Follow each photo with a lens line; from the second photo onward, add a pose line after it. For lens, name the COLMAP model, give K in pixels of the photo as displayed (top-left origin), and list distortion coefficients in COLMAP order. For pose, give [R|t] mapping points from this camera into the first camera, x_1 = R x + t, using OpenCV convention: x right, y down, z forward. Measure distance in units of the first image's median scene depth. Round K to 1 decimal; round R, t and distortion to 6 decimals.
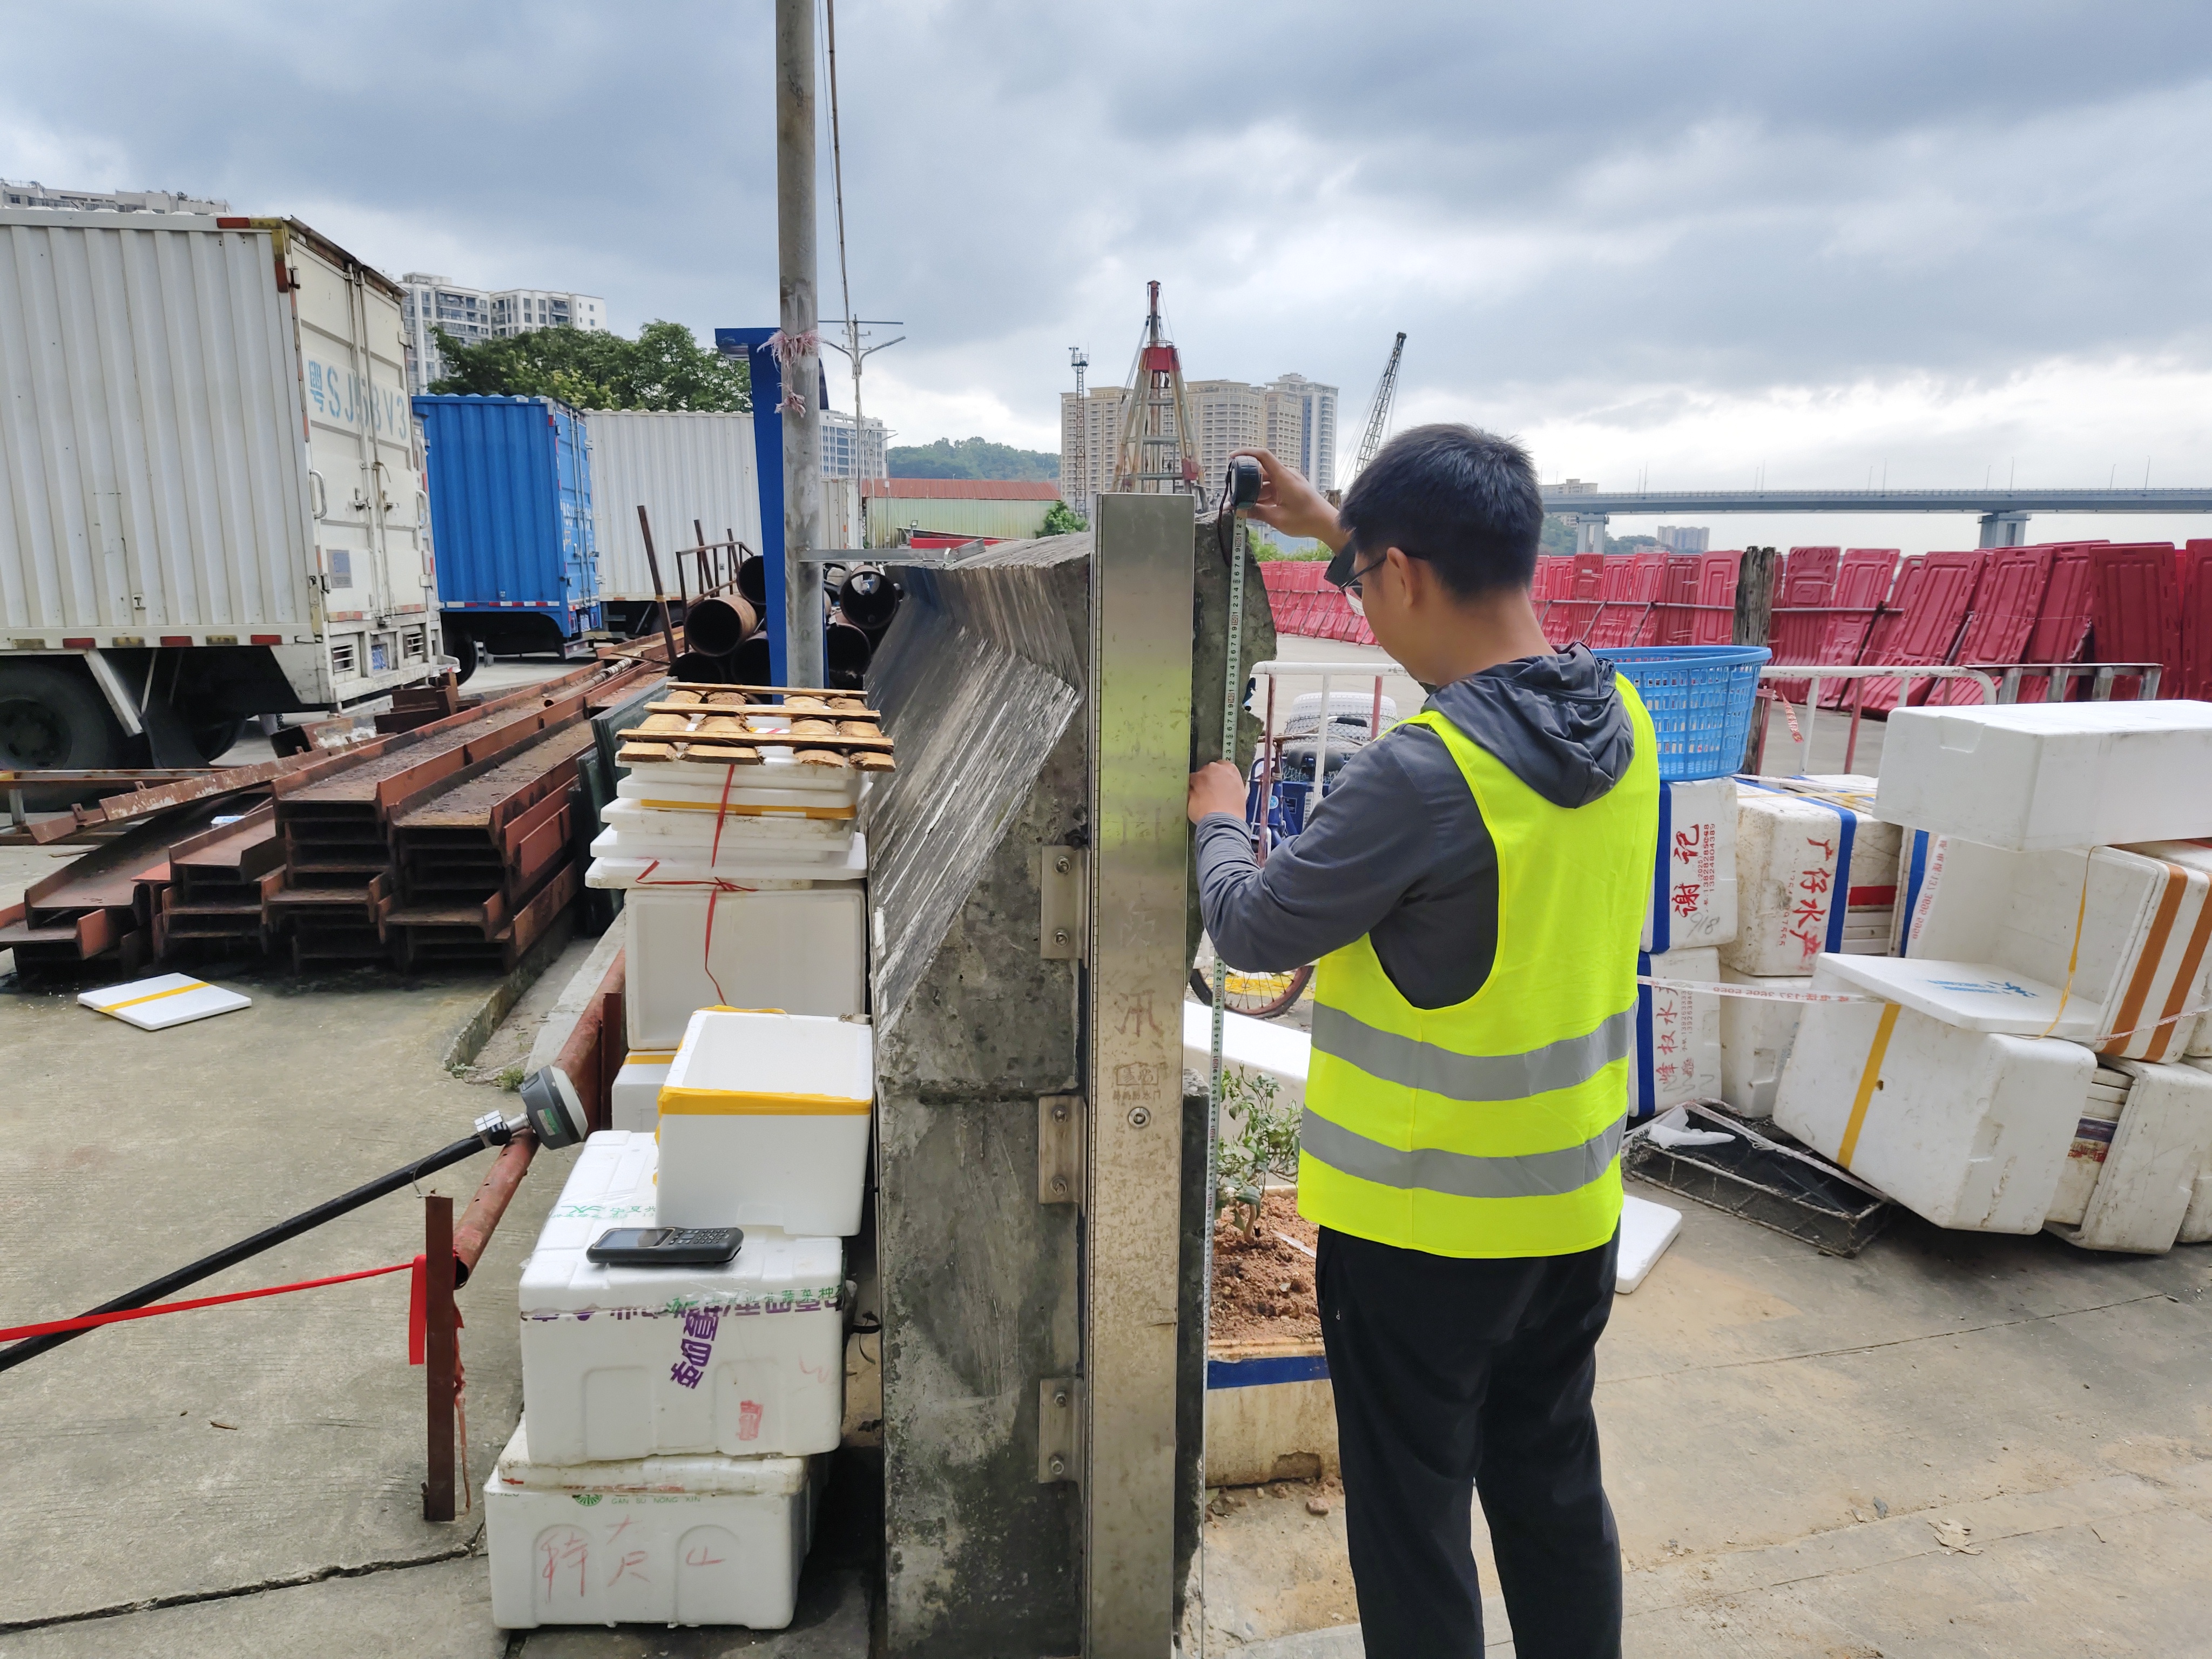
lens RADIAL K [[1533.6, 0, 1106.0], [0, 1533.6, 829.5], [0, 0, 1]] dist [0.007915, 0.002711]
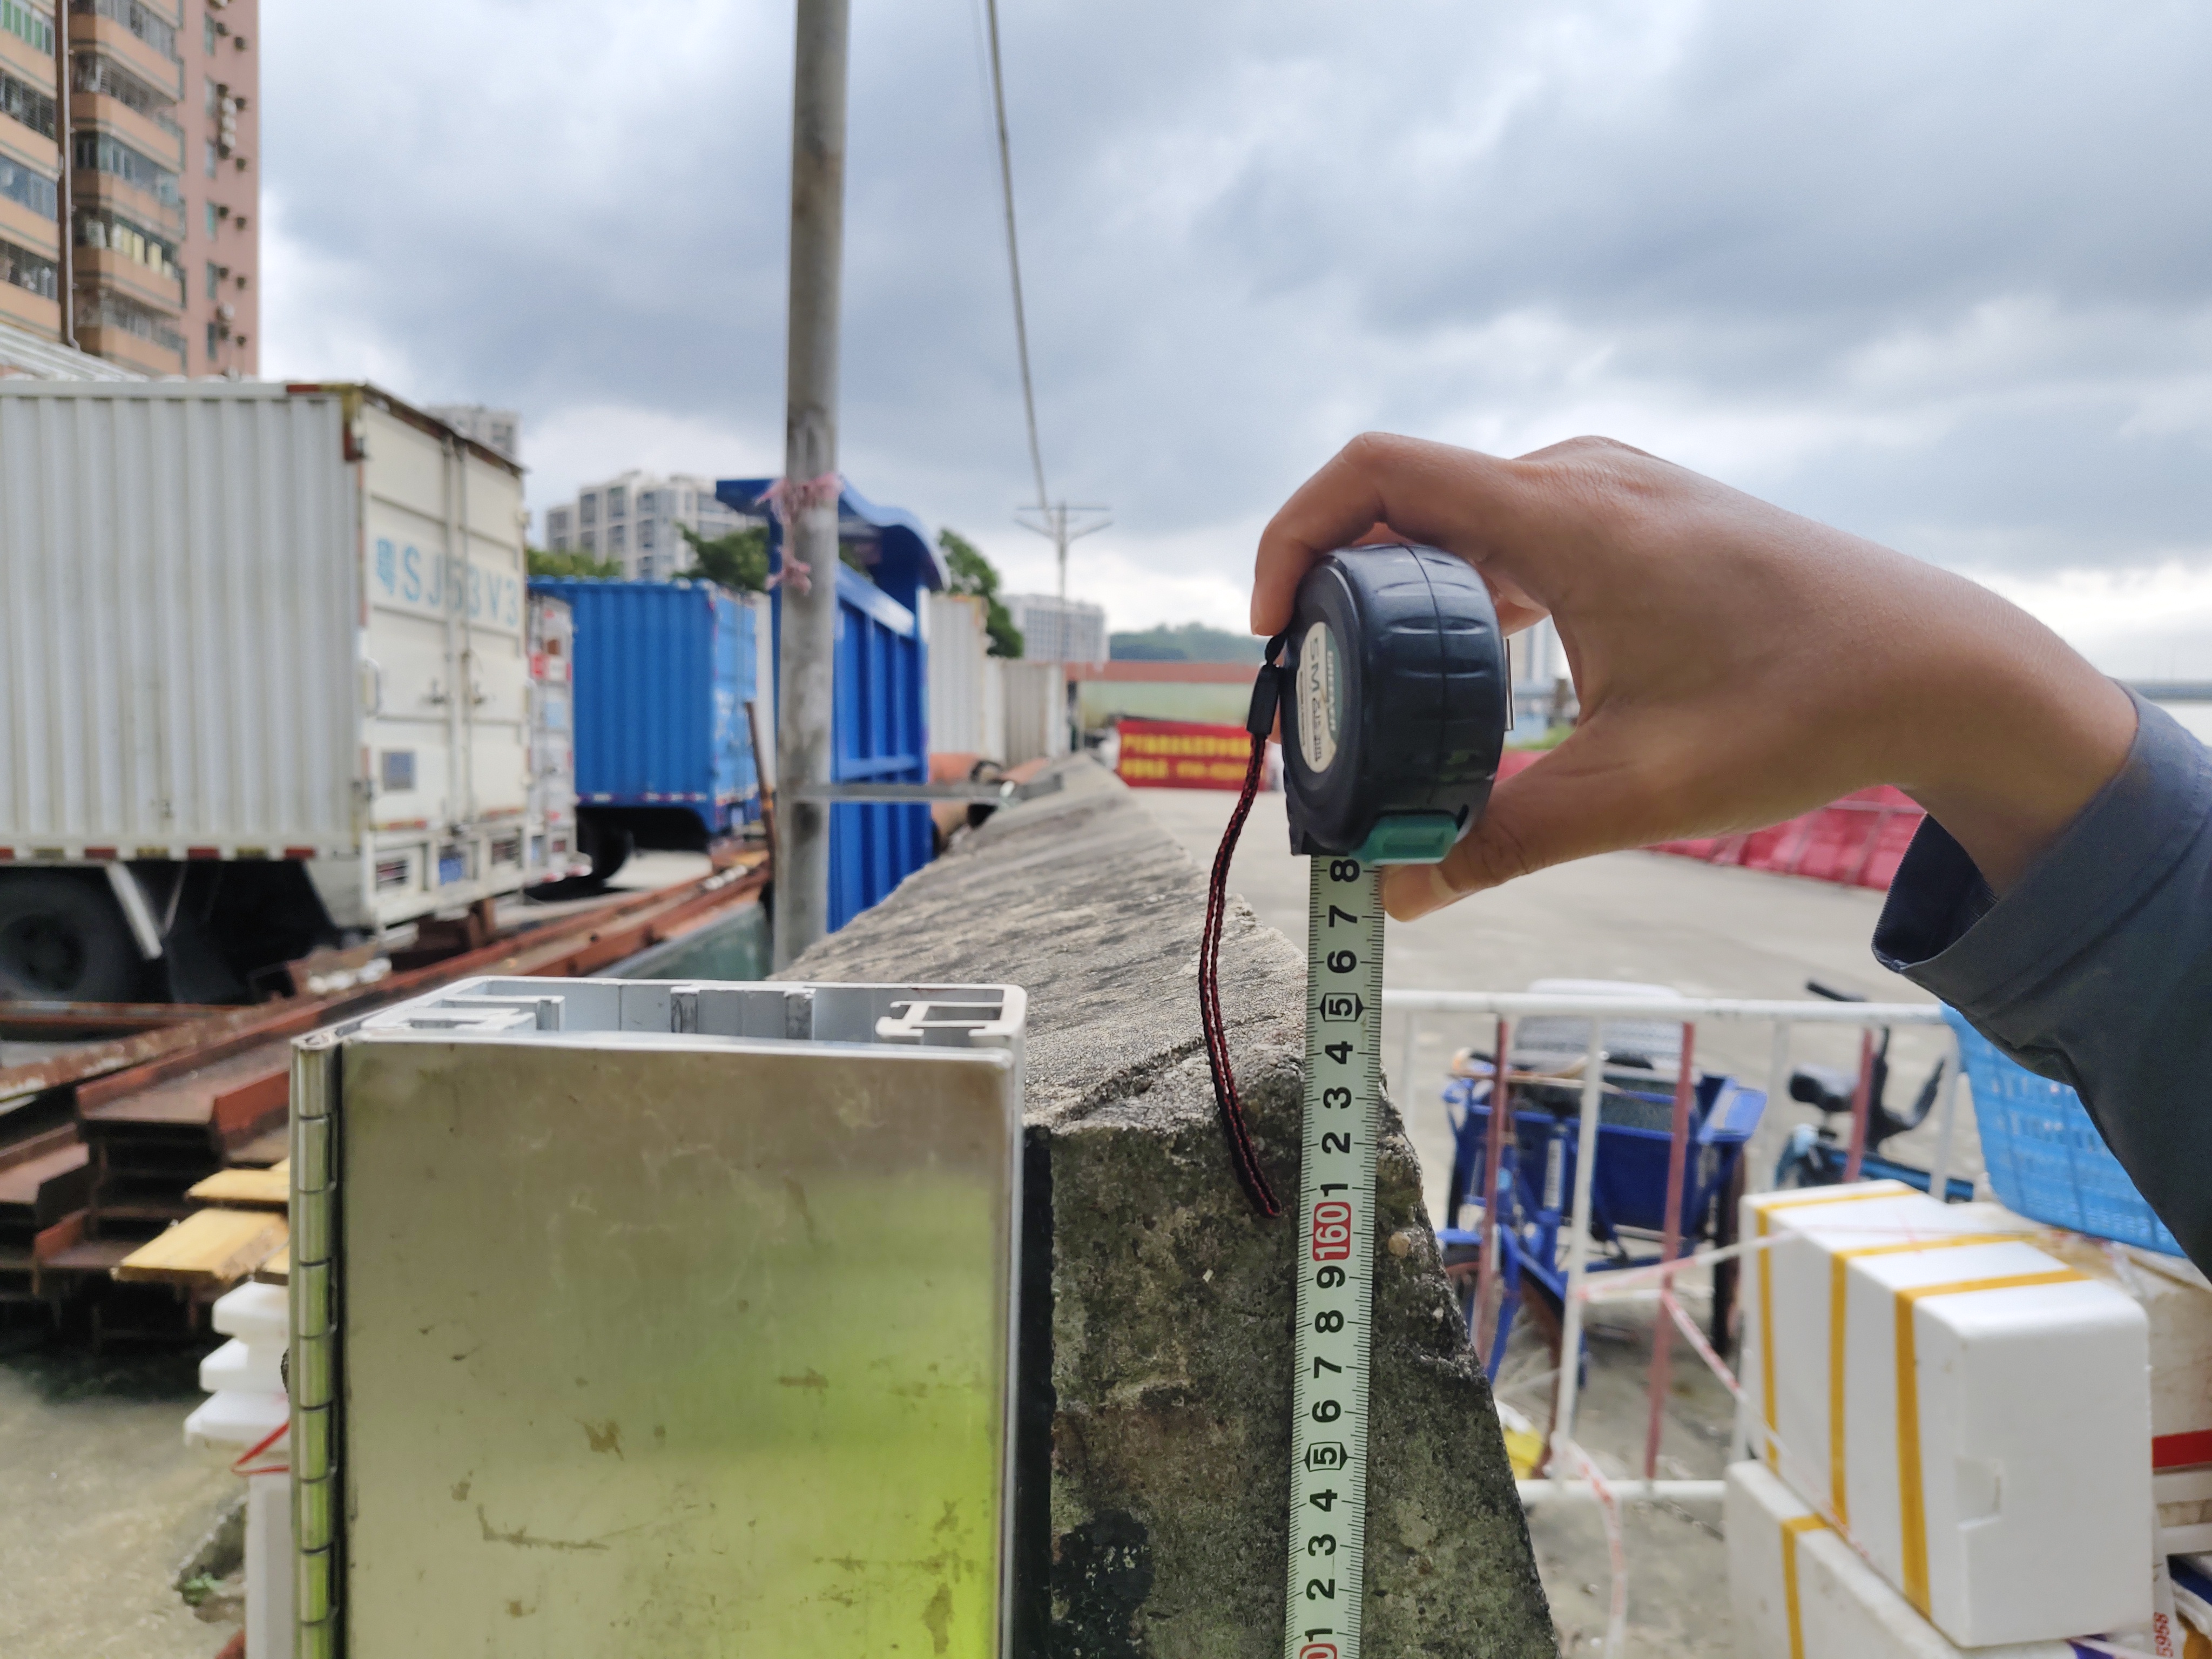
lens RADIAL K [[1533.6, 0, 1106.0], [0, 1533.6, 829.5], [0, 0, 1]] dist [0.007915, 0.002711]
pose [[0.989856, 0.020992, -0.140517, 0.021841], [-0.037117, 0.992886, -0.113138, -0.055746], [0.137143, 0.117206, 0.983593, 0.213277]]
